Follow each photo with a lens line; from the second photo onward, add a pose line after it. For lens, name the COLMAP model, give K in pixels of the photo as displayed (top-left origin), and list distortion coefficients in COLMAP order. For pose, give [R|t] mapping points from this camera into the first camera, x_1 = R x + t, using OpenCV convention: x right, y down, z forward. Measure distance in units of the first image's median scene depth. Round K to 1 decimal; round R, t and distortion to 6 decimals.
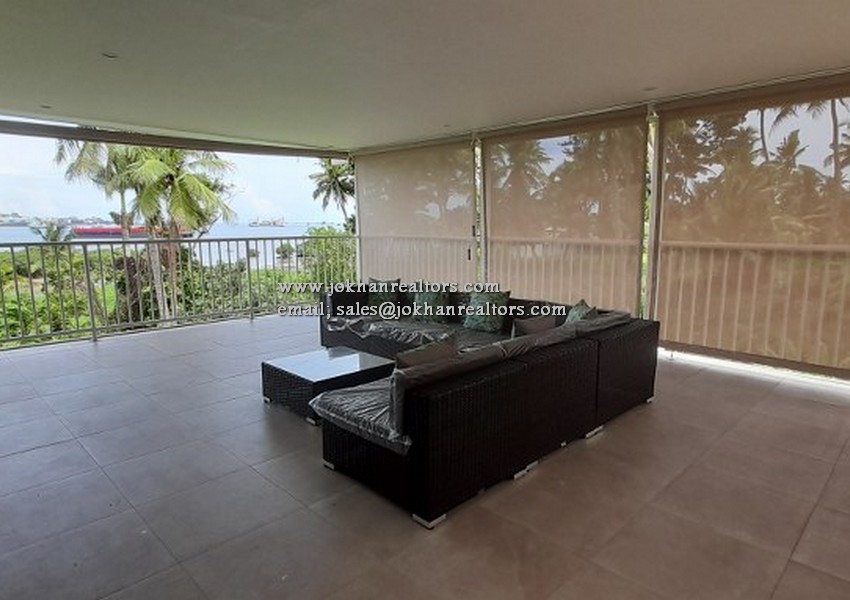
lens RADIAL K [[501.6, 0, 425.0], [0, 501.6, 300.0], [0, 0, 1]] dist [0.003423, 0.001048]
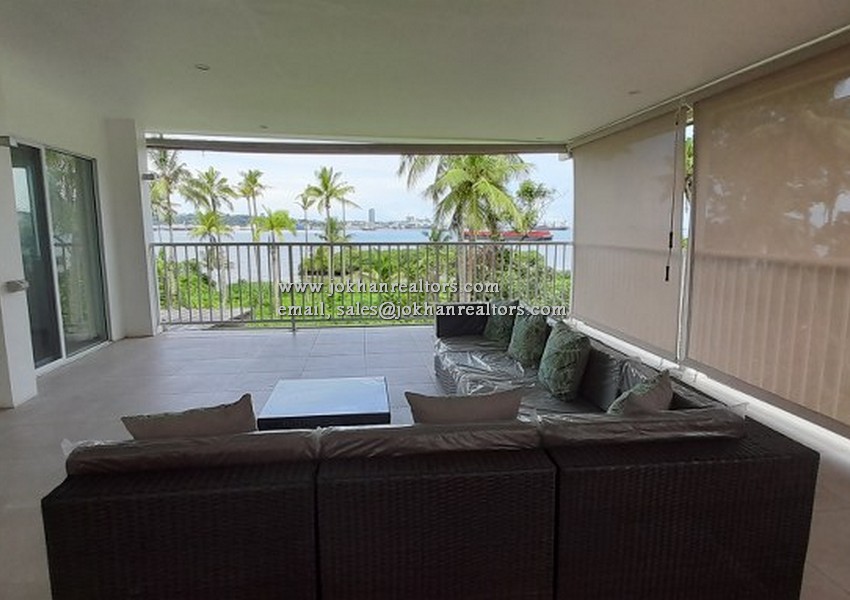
lens RADIAL K [[510.0, 0, 445.1], [0, 510.0, 302.5], [0, 0, 1]] dist [-0.002788, -0.000399]
pose [[0.801911, 0.091457, -0.590402, 0.061410], [-0.094695, 0.995179, 0.025541, -0.009396], [0.589892, 0.035427, 0.806705, 0.060213]]
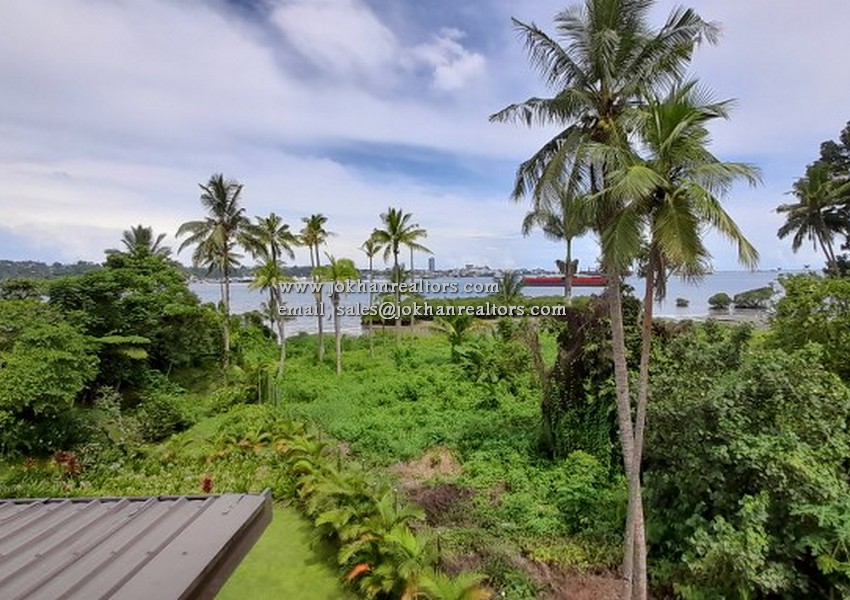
lens RADIAL K [[521.9, 0, 436.5], [0, 521.9, 301.1], [0, 0, 1]] dist [-0.000310, 0.000867]
pose [[0.716986, 0.023390, -0.696695, -0.136771], [-0.089428, 0.994265, -0.058652, -0.024721], [0.691328, 0.104357, 0.714965, 0.194098]]
